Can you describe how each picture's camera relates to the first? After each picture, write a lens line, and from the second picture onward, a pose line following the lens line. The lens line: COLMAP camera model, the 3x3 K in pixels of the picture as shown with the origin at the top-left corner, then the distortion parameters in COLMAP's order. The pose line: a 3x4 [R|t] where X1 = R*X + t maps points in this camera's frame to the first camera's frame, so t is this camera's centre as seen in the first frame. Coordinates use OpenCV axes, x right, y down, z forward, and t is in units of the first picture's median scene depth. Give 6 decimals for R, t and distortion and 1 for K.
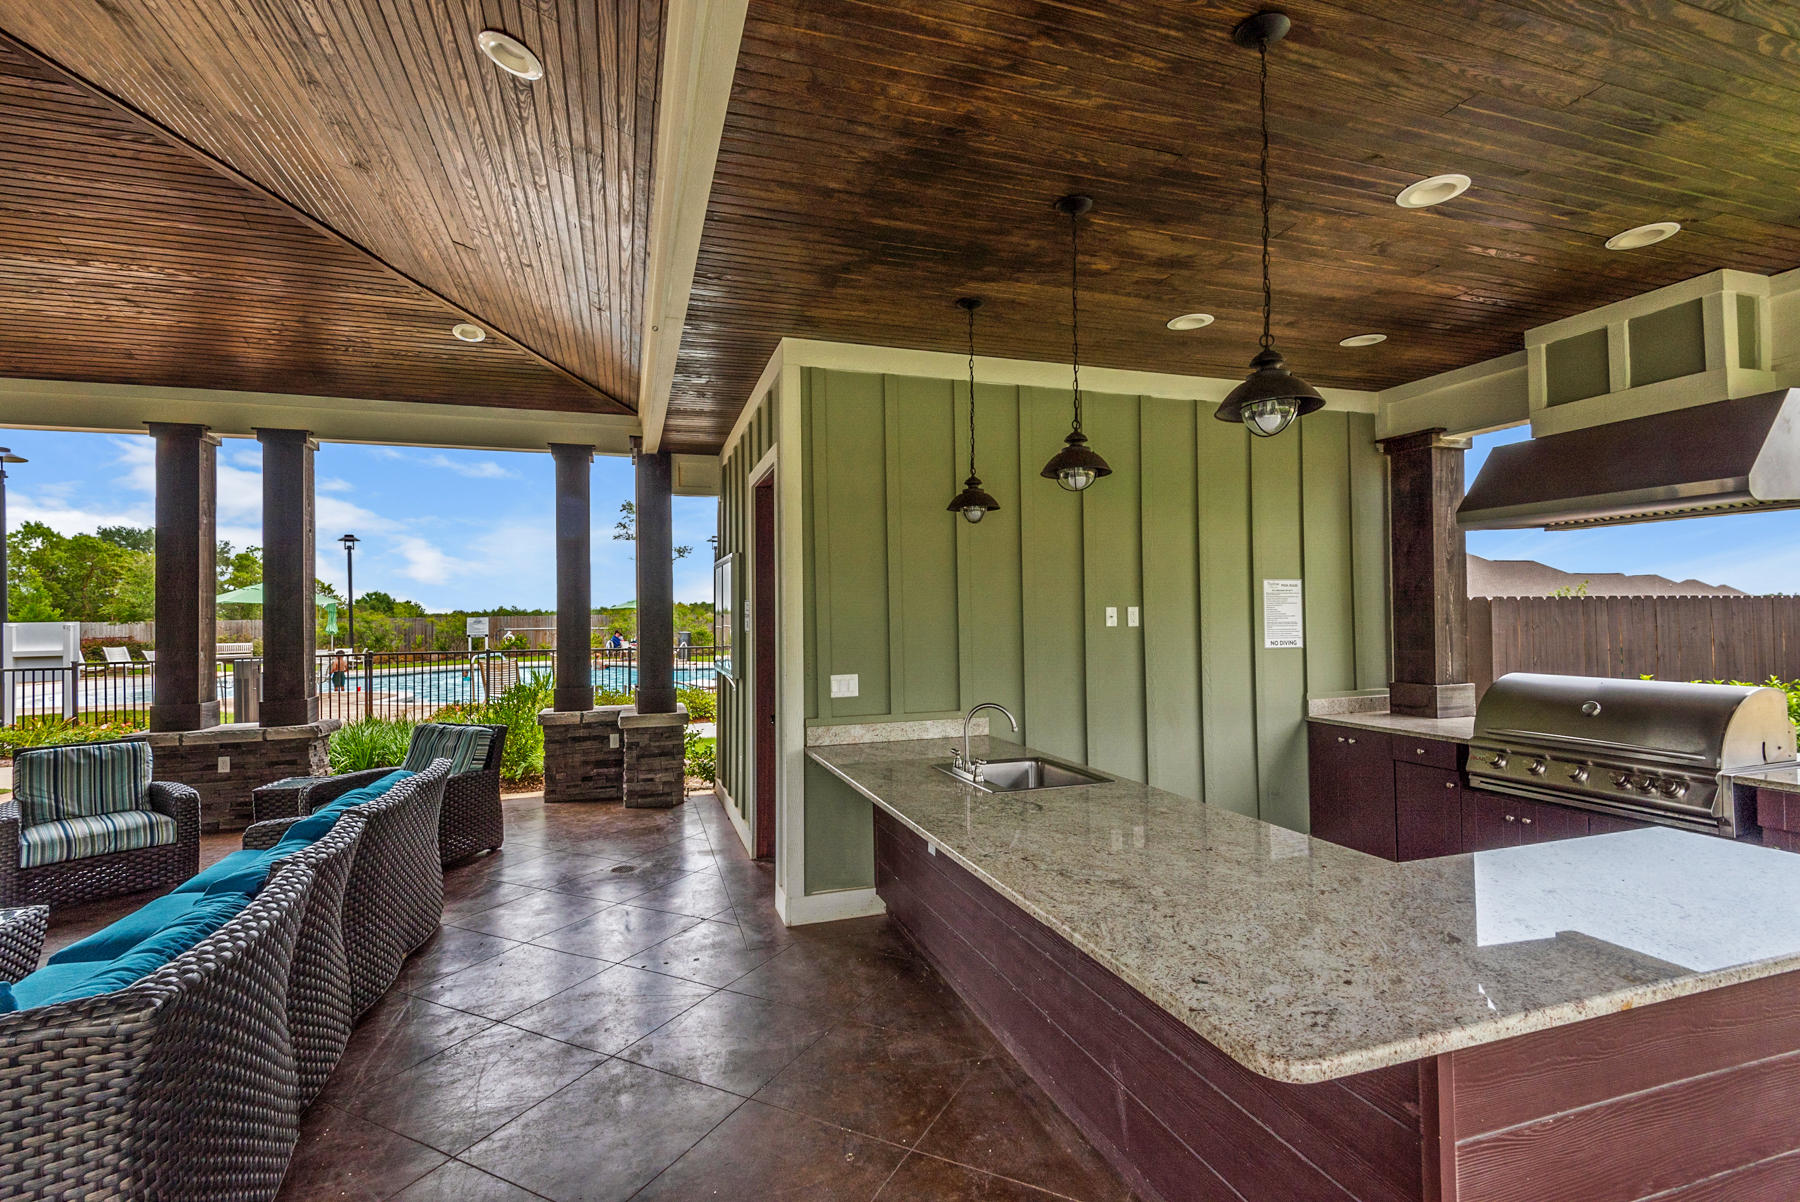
lens RADIAL K [[822.7, 0, 897.3], [0, 822.7, 602.8], [0, 0, 1]] dist [0.014668, -0.004742]
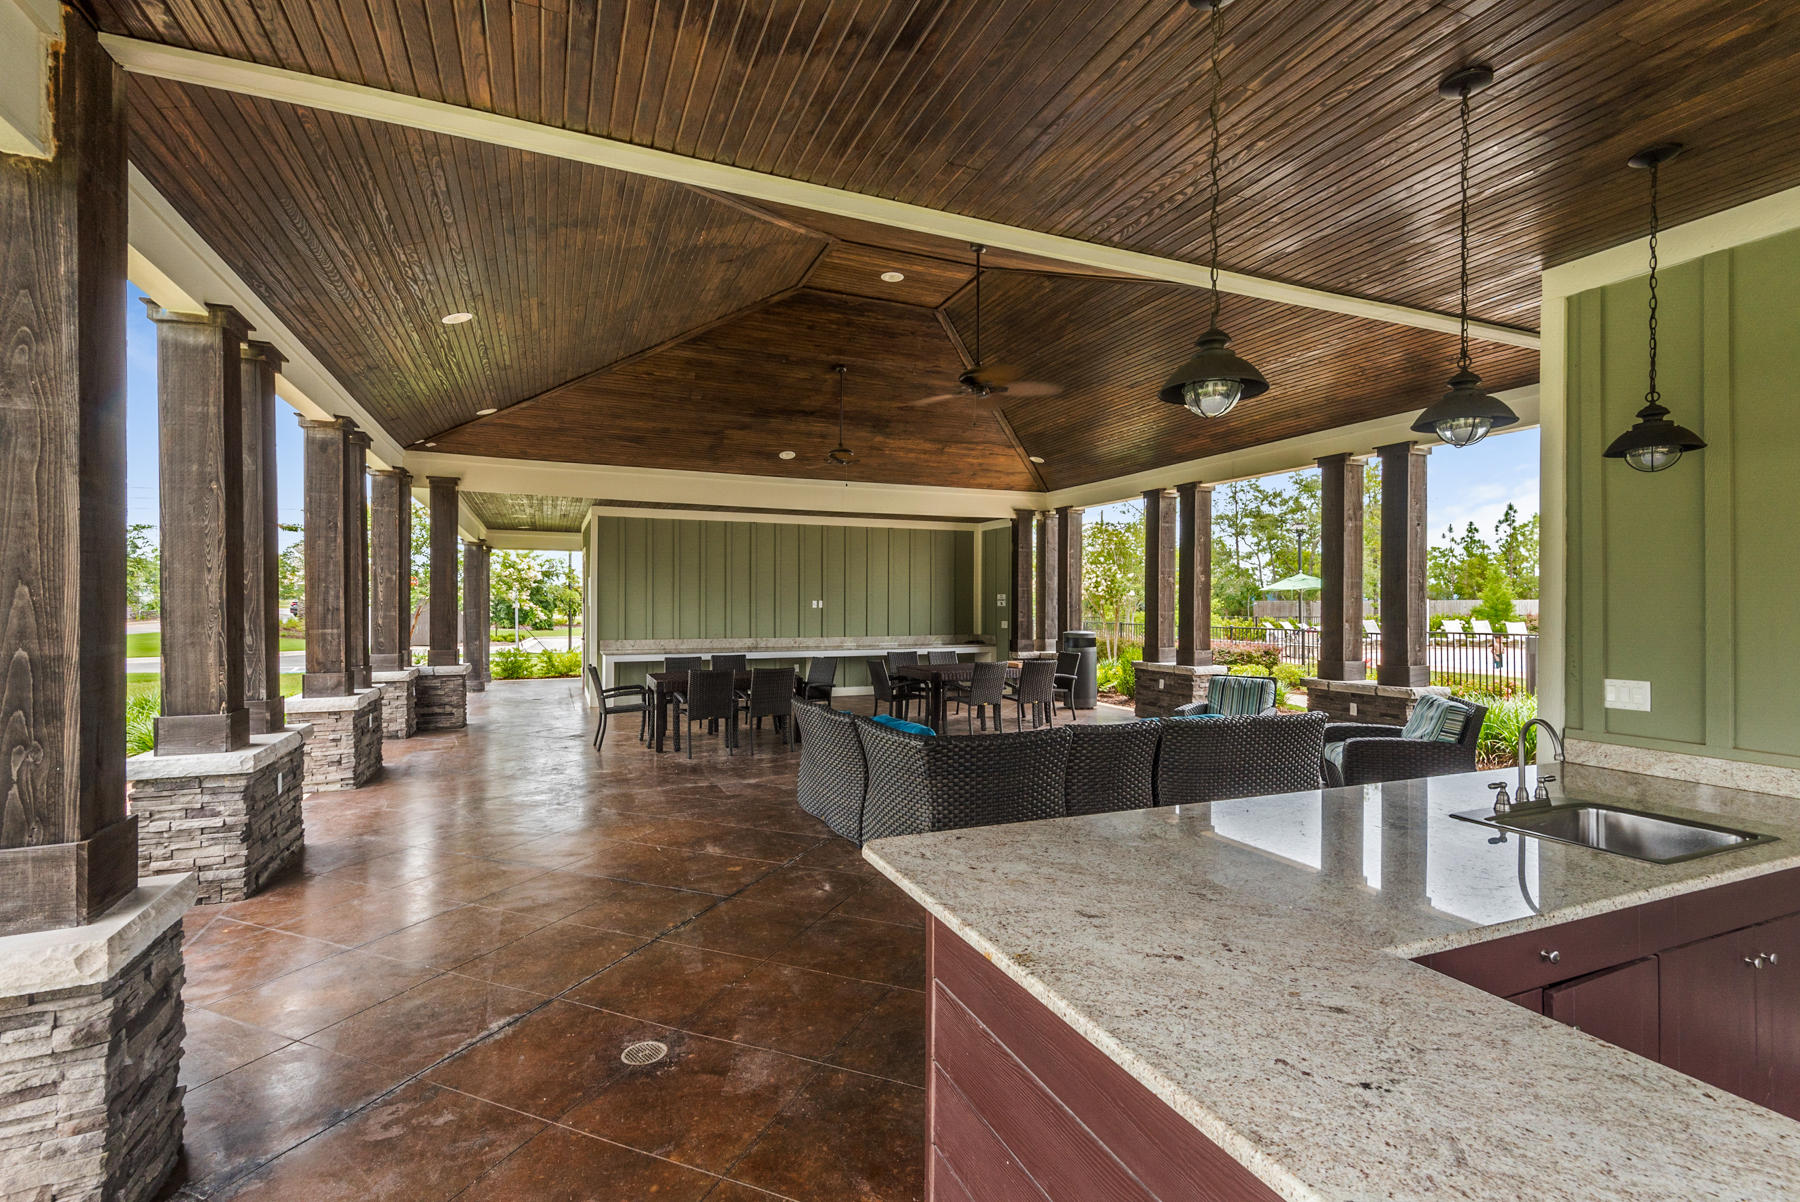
lens RADIAL K [[822.7, 0, 899.6], [0, 822.7, 601.0], [0, 0, 1]] dist [0.014668, -0.004742]
pose [[0.087246, 0.013772, -0.996092, 0.731011], [0.009131, 0.999851, 0.014624, -0.004461], [0.996145, -0.010371, 0.087108, 0.292281]]
